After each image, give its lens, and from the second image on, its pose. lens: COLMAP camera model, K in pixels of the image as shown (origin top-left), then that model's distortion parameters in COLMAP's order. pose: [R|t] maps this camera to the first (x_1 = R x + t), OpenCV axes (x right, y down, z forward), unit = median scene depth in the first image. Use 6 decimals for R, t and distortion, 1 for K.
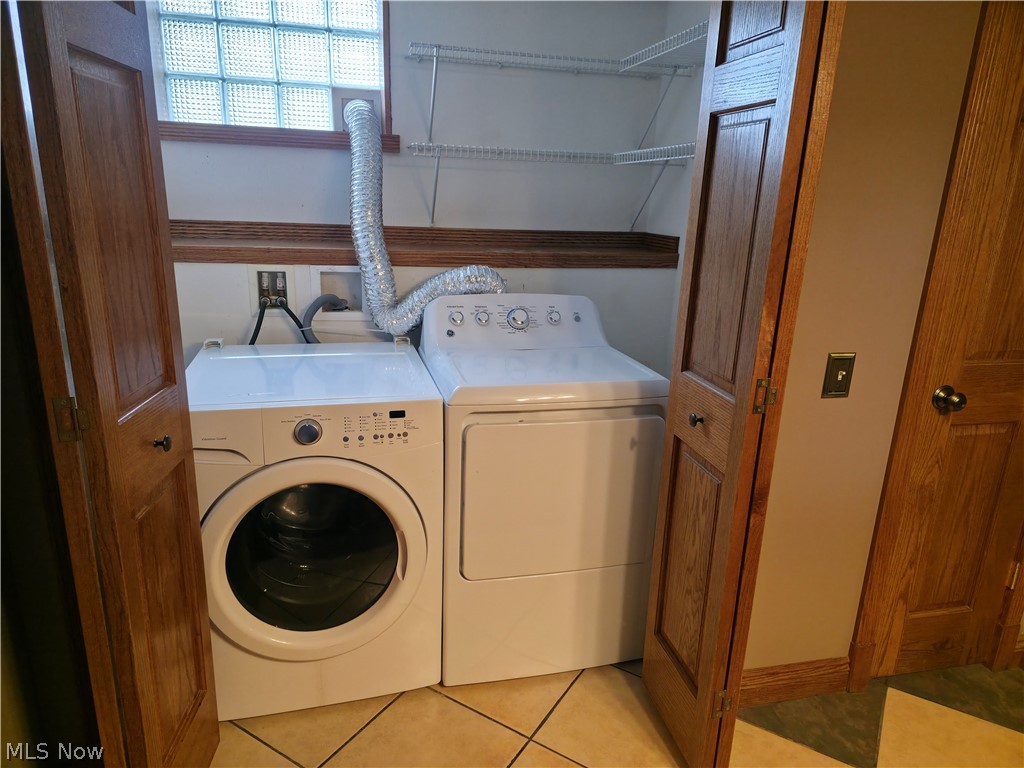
lens RADIAL K [[666.5, 0, 485.3], [0, 666.5, 388.4], [0, 0, 1]] dist [0.067445, -0.062289]
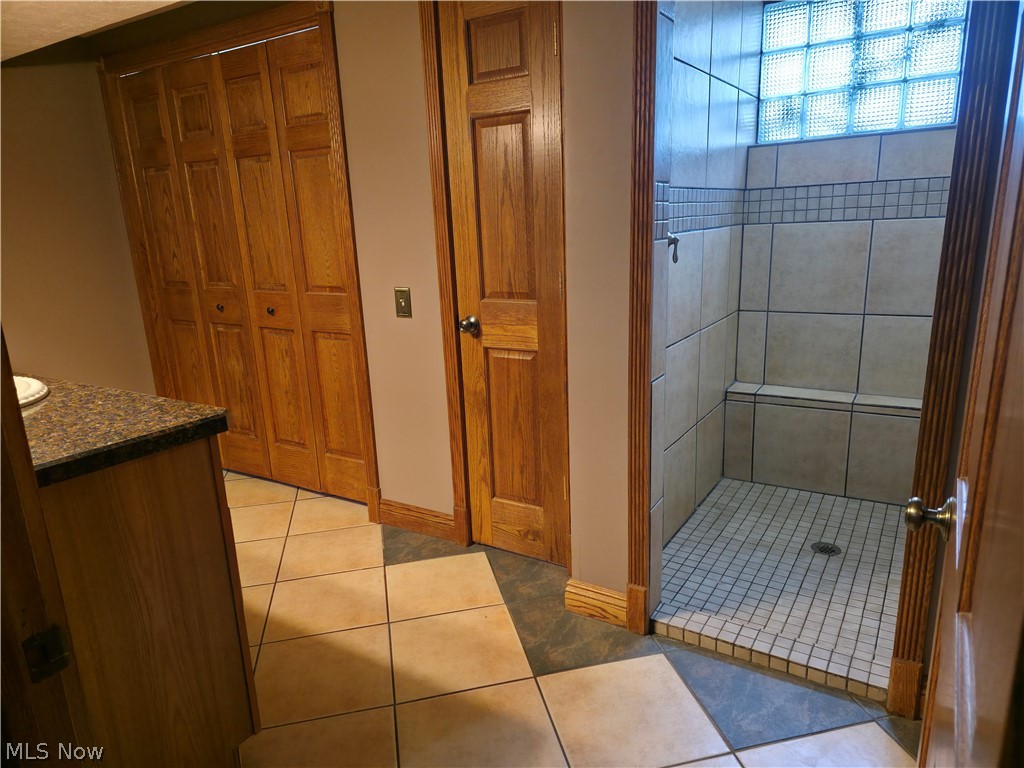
lens RADIAL K [[666.5, 0, 517.9], [0, 666.5, 392.5], [0, 0, 1]] dist [0.067445, -0.062289]
pose [[0.707446, 0.119350, -0.696617, 1.611039], [-0.136693, 0.990134, 0.030820, 0.090575], [0.693423, 0.073419, 0.716780, 0.097233]]
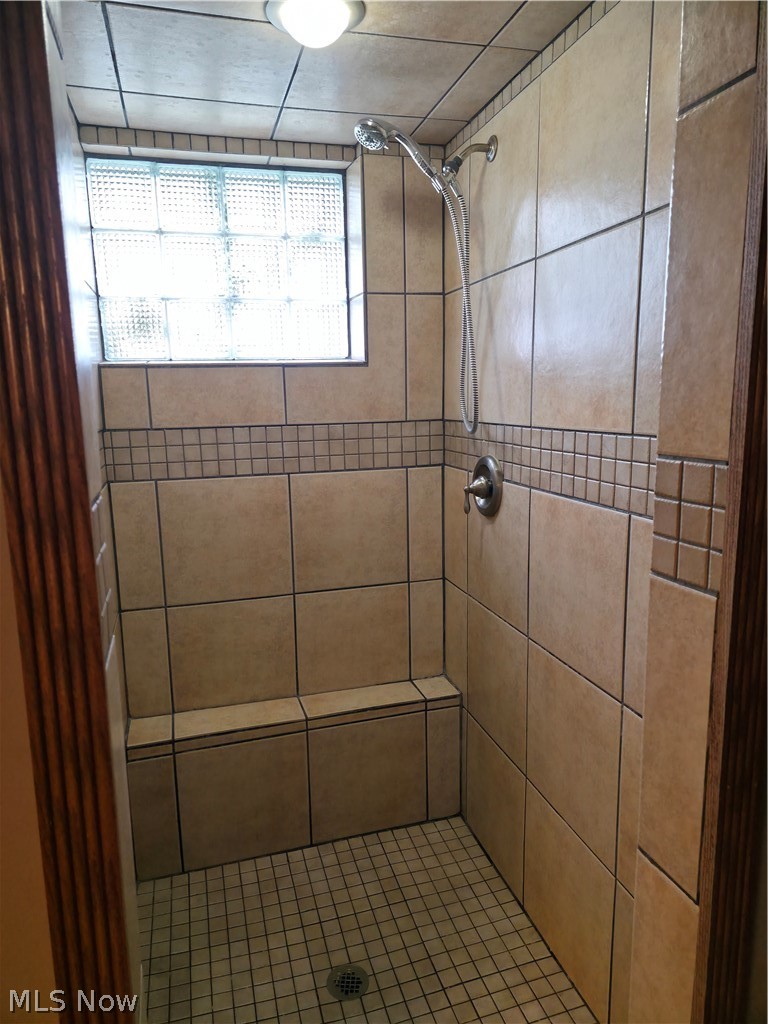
lens RADIAL K [[666.5, 0, 379.5], [0, 666.5, 510.9], [0, 0, 1]] dist [0.067445, -0.062289]
pose [[0.997065, -0.059231, 0.048518, 1.184684], [0.064137, 0.992216, -0.106740, -0.150454], [-0.041818, 0.109538, 0.993103, 0.559692]]
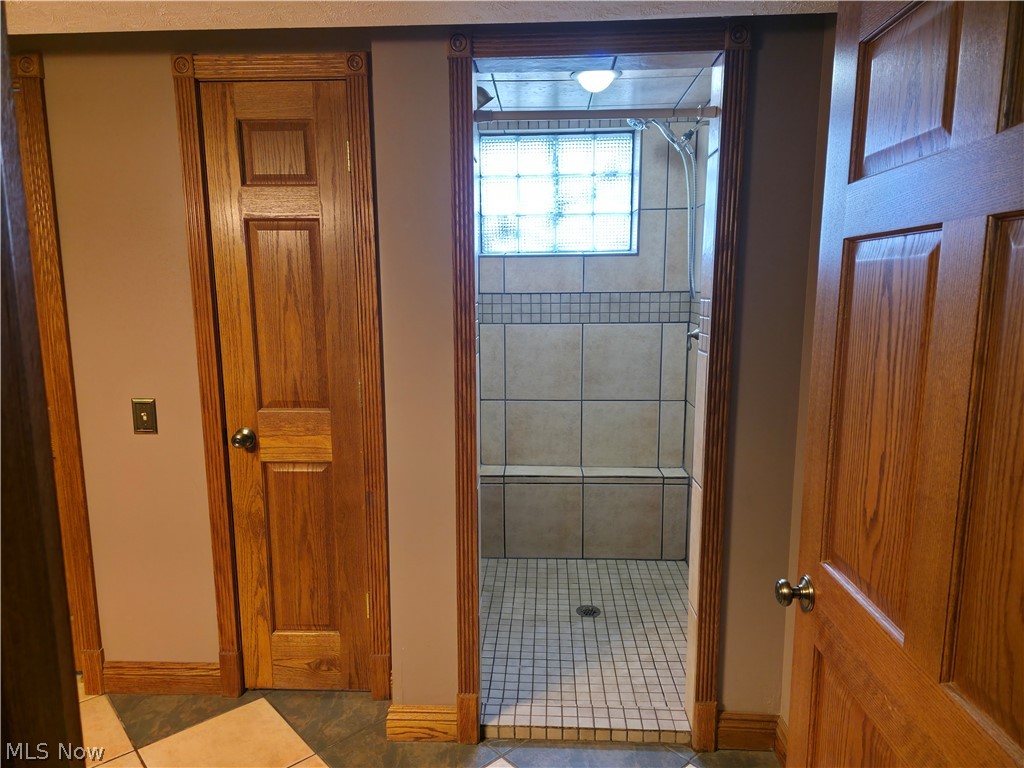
lens RADIAL K [[666.5, 0, 516.2], [0, 666.5, 386.5], [0, 0, 1]] dist [0.067445, -0.062289]
pose [[0.963378, 0.006570, -0.268065, 1.393243], [-0.041139, 0.991486, -0.123546, 0.048628], [0.264971, 0.130049, 0.955446, -0.043726]]
